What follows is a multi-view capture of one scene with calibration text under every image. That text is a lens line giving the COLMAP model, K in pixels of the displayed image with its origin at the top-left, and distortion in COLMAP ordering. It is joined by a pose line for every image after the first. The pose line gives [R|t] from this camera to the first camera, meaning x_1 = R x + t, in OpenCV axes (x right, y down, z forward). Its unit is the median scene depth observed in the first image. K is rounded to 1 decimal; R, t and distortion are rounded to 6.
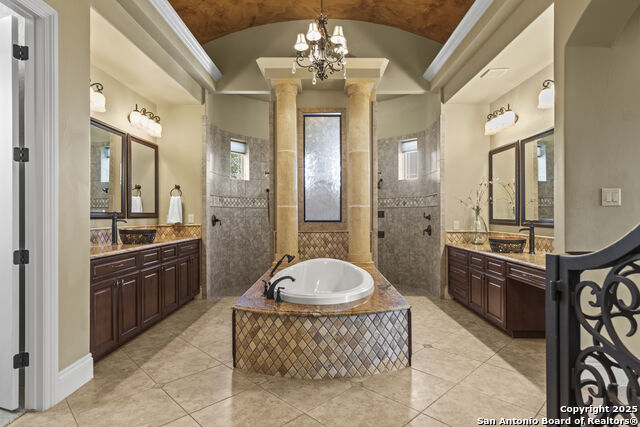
lens RADIAL K [[343.9, 0, 323.8], [0, 343.9, 213.5], [0, 0, 1]] dist [0.000560, -0.000129]
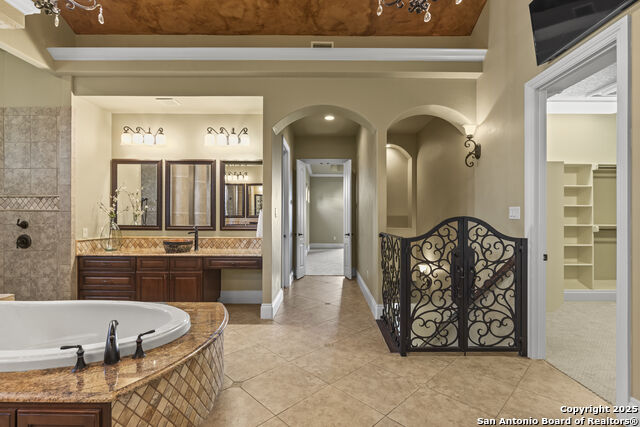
lens RADIAL K [[301.7, 0, 323.9], [0, 301.7, 216.7], [0, 0, 1]] dist [-0.003767, -0.000049]
pose [[-0.005240, 0.002158, 0.999984, -0.422661], [-0.012764, 0.999916, -0.002225, -0.015074], [-0.999905, -0.012775, -0.005212, 0.367152]]
